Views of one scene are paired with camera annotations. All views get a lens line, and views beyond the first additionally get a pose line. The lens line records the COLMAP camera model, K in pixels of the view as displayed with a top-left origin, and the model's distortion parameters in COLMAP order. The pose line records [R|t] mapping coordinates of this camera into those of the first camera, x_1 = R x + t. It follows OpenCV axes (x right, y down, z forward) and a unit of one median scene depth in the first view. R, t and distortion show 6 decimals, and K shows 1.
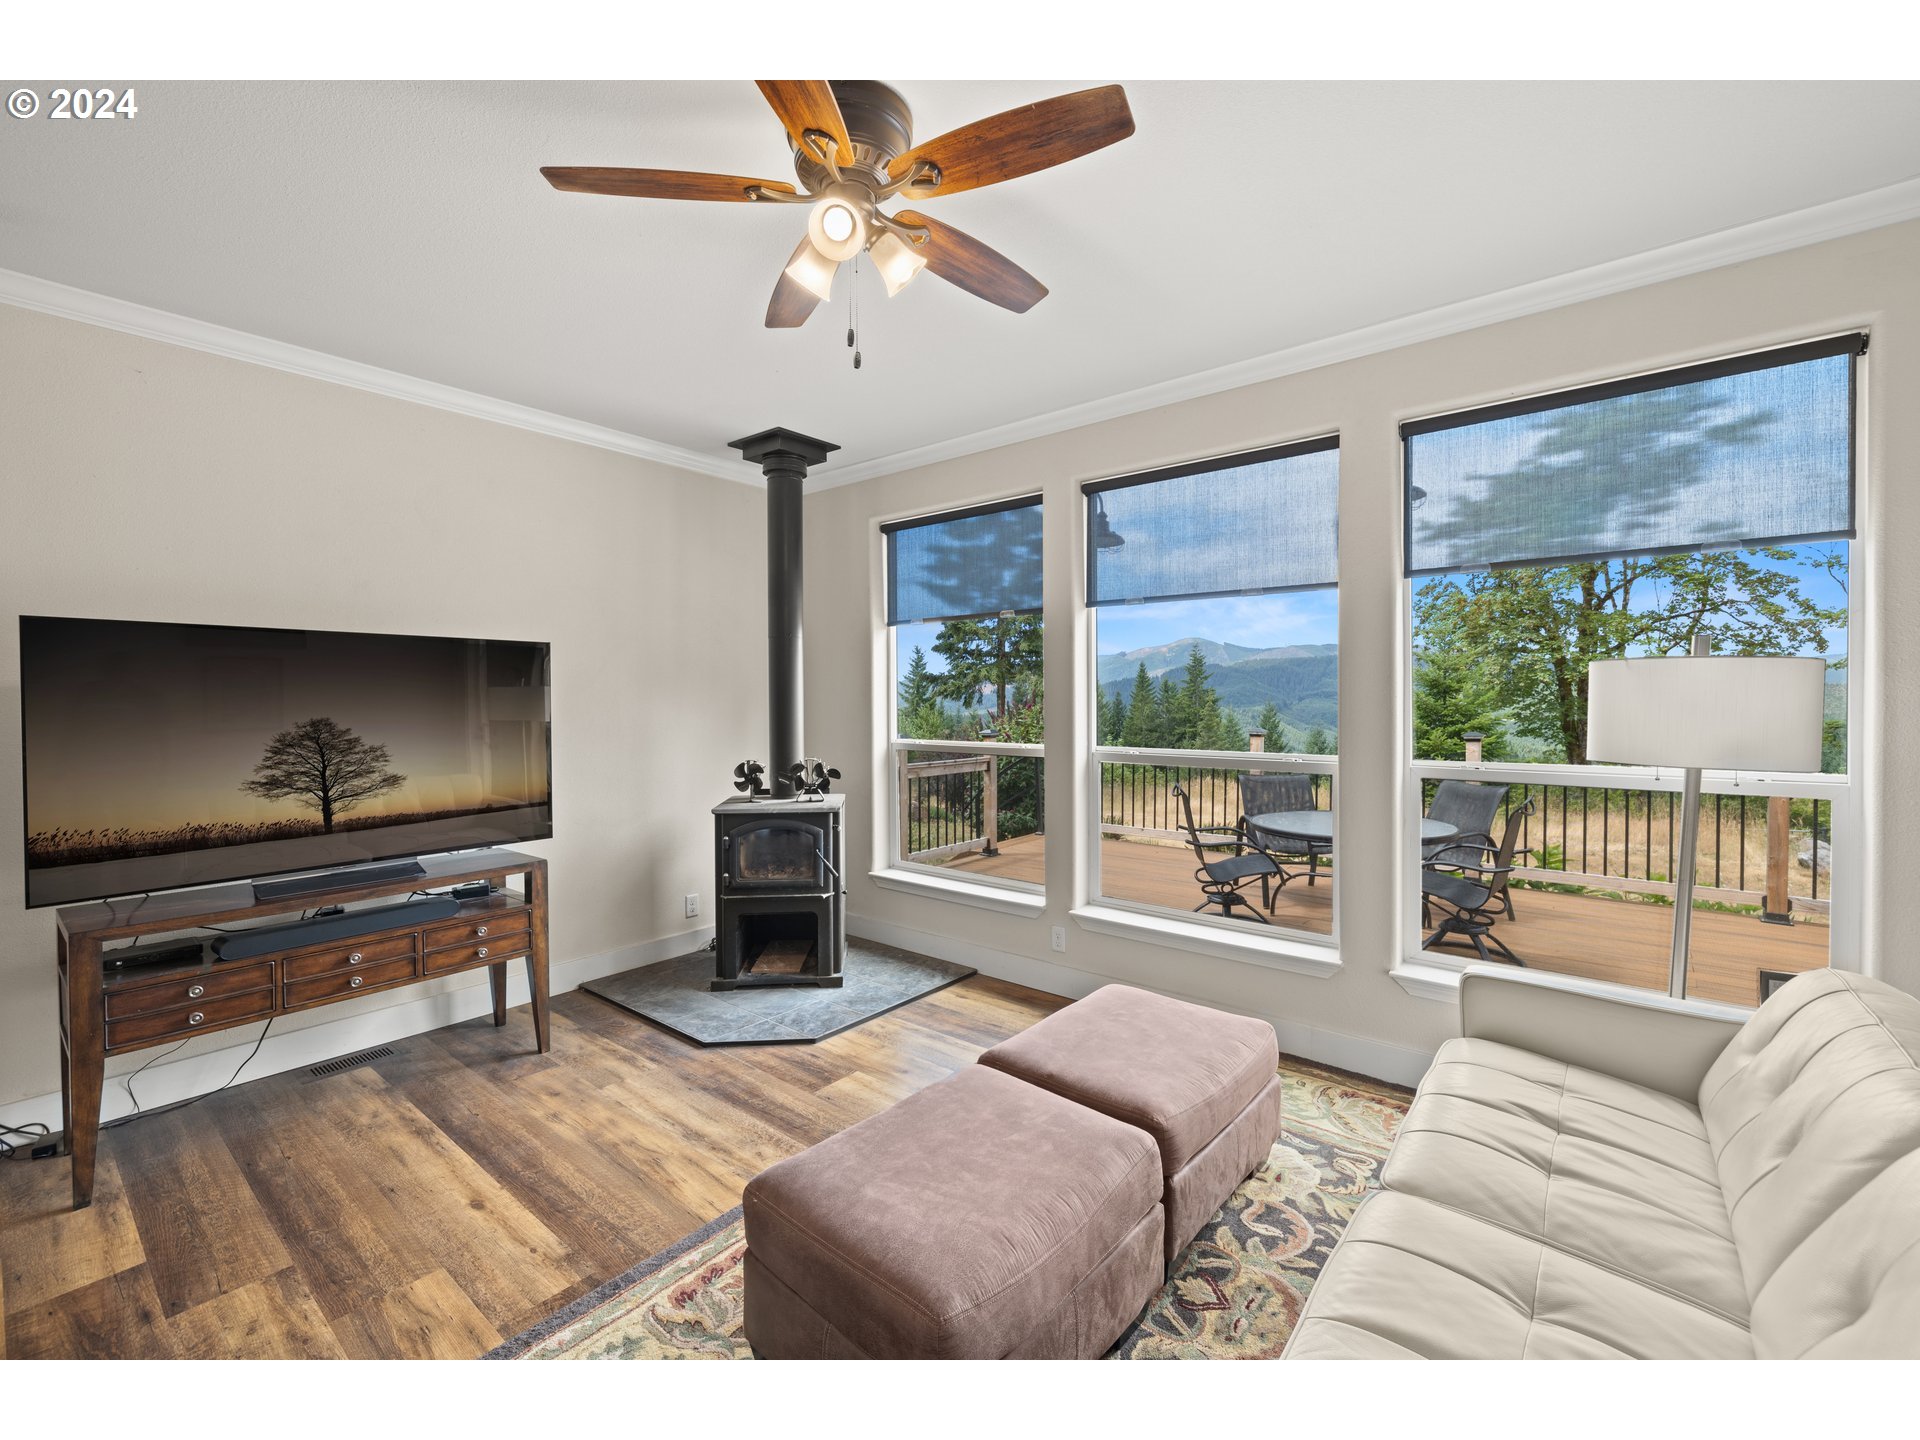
lens RADIAL K [[803.0, 0, 960.0], [0, 803.0, 720.0], [0, 0, 1]] dist [0.000865, -0.000092]
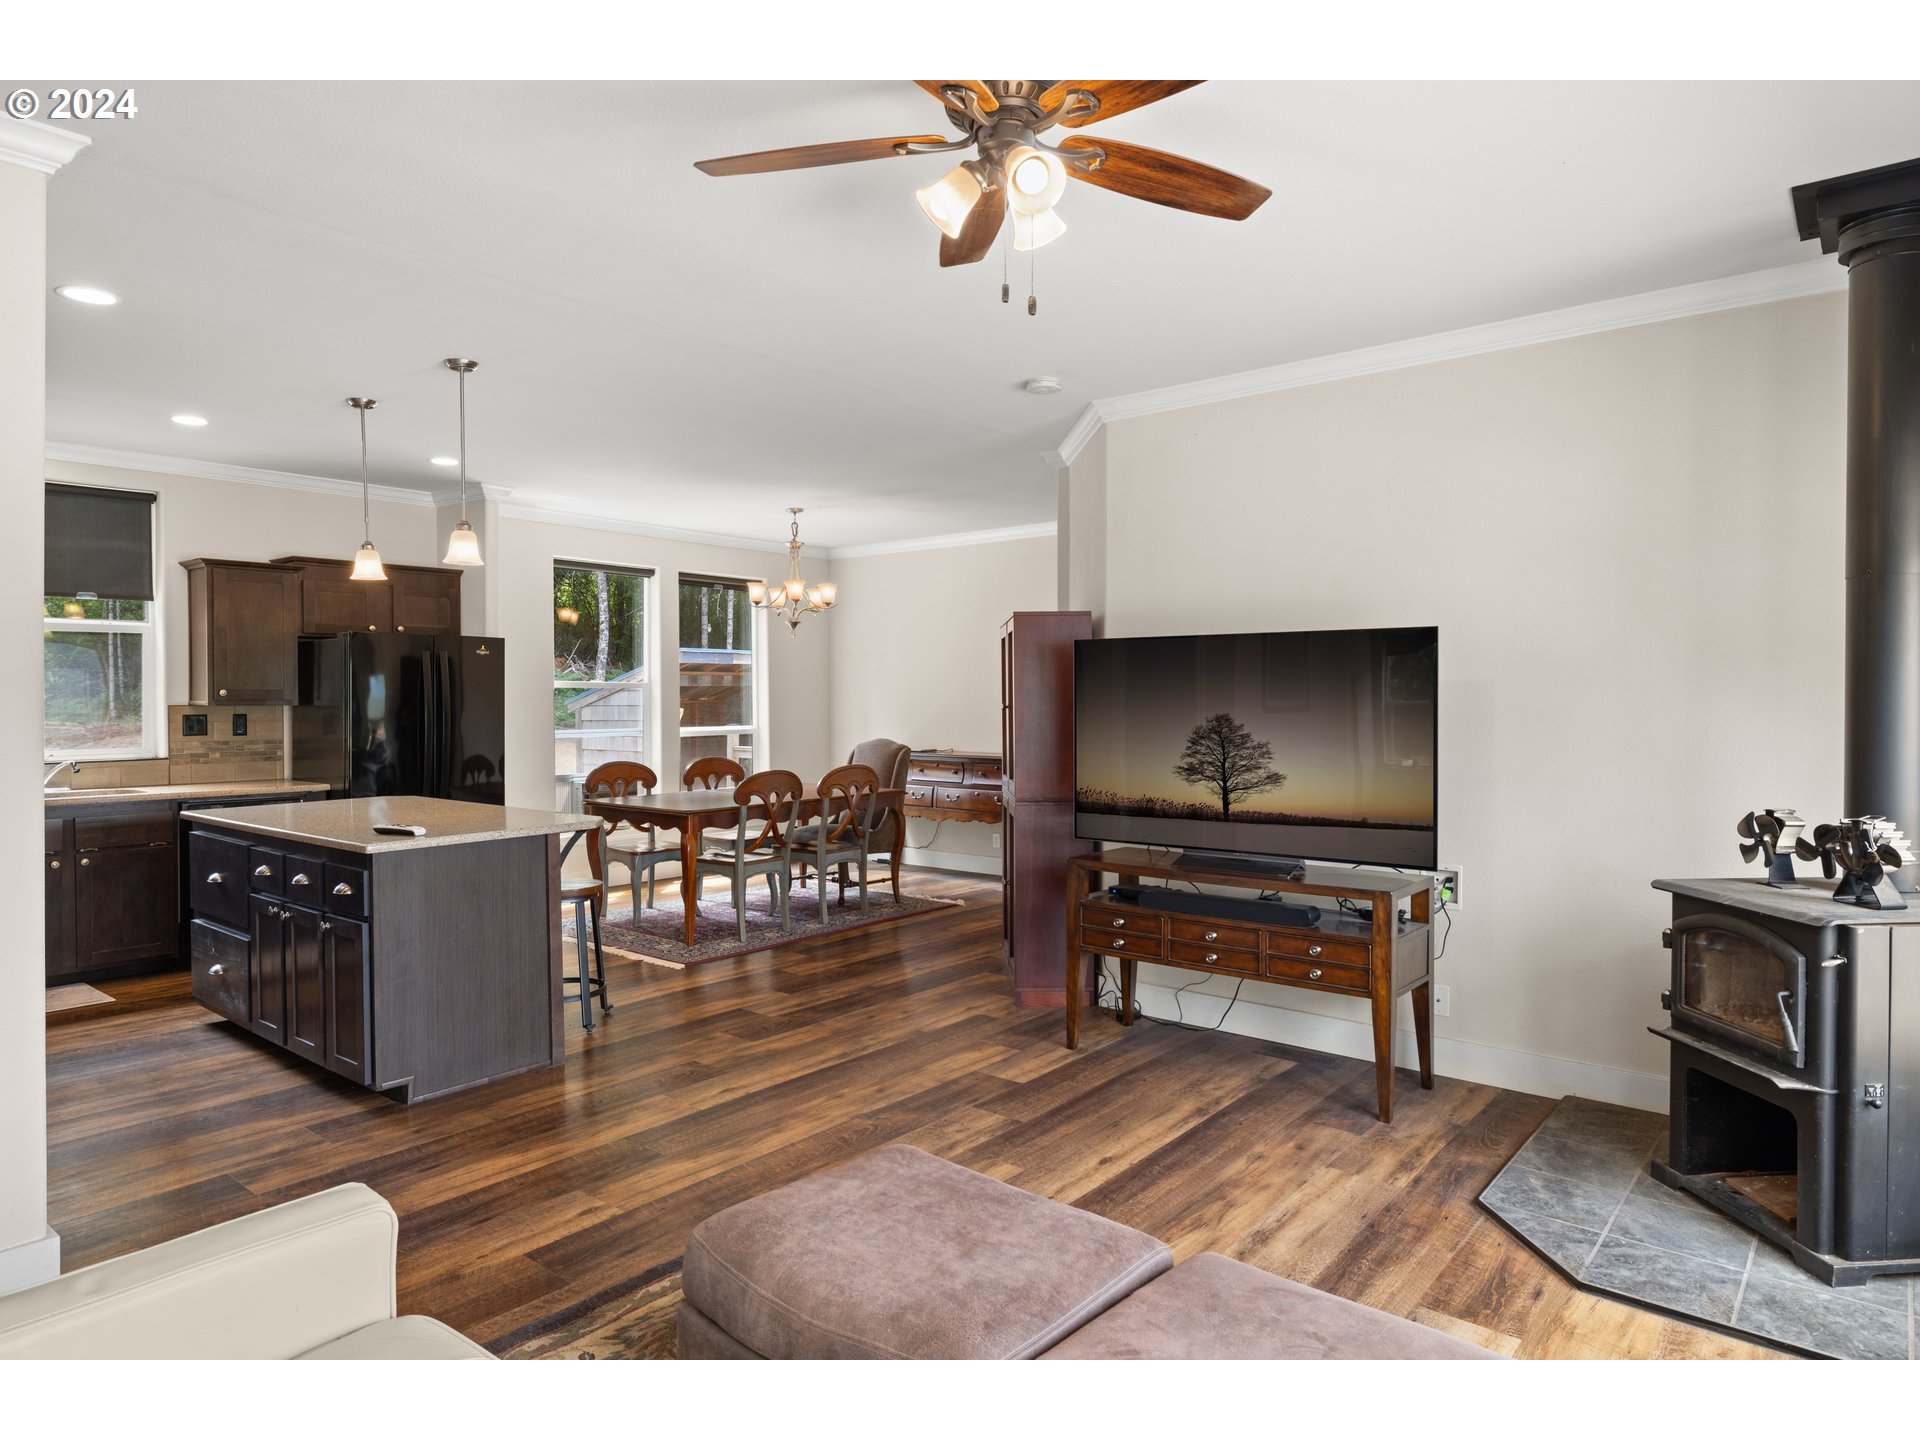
lens RADIAL K [[1142.9, 0, 960.0], [0, 1142.9, 720.0], [0, 0, 1]] dist [-0.004120, -0.001580]
pose [[-0.009750, 0.026880, -0.999591, 0.691971], [-0.023035, 0.999367, 0.027099, -0.025868], [0.999687, 0.023290, -0.009125, 0.590094]]
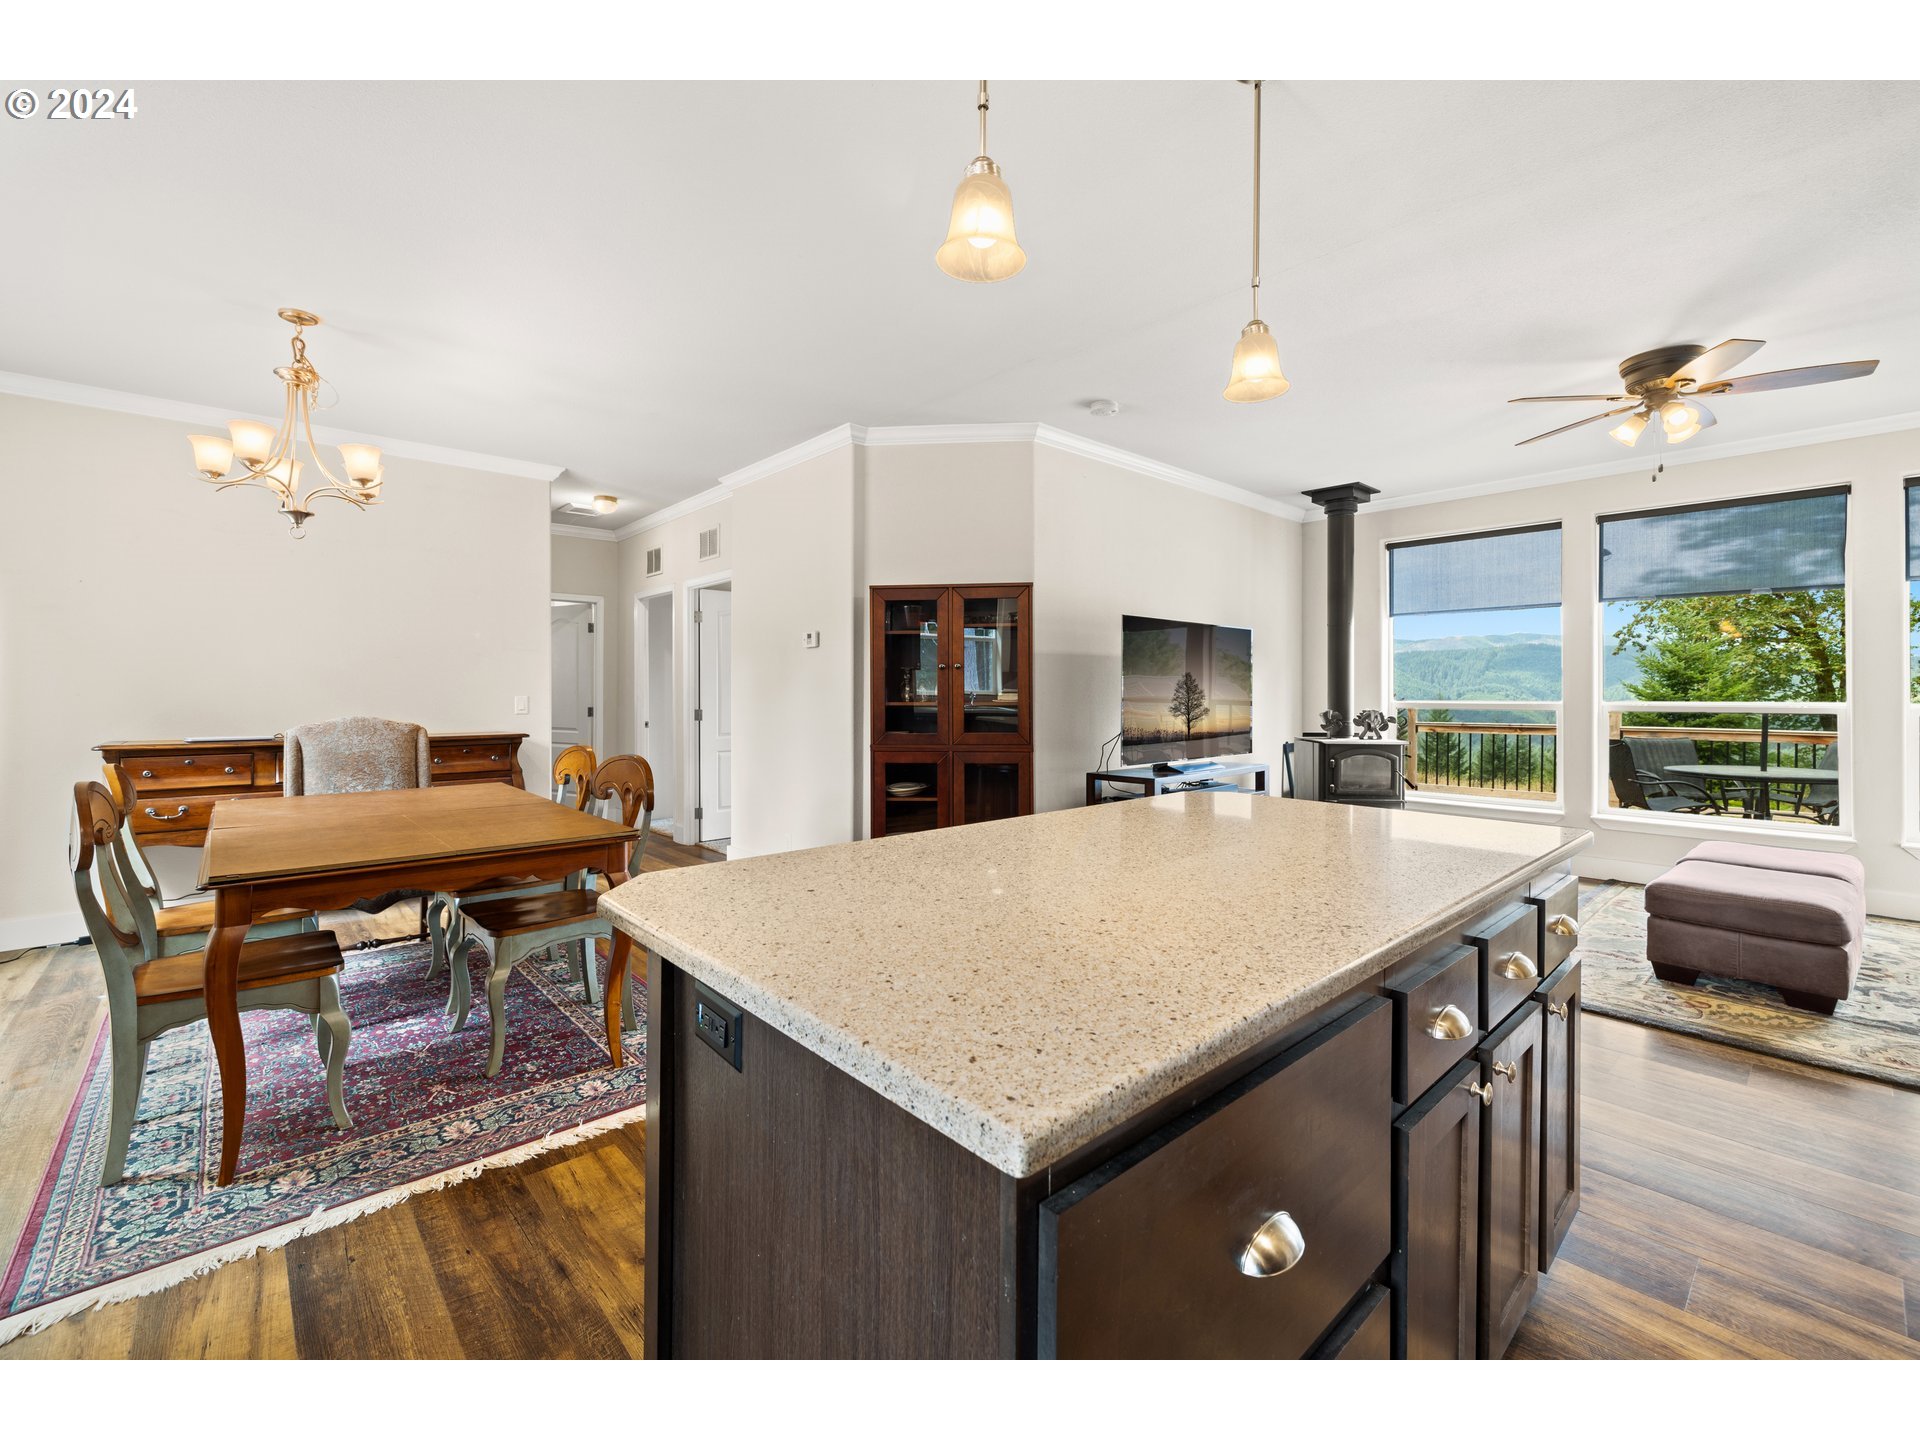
lens RADIAL K [[813.6, 0, 961.1], [0, 813.6, 695.7], [0, 0, 1]] dist [0.000244, -0.000441]
pose [[0.988355, 0.006879, -0.152011, -0.911508], [-0.010117, 0.999738, -0.020537, 0.079659], [0.151830, 0.021835, 0.988165, -0.724604]]
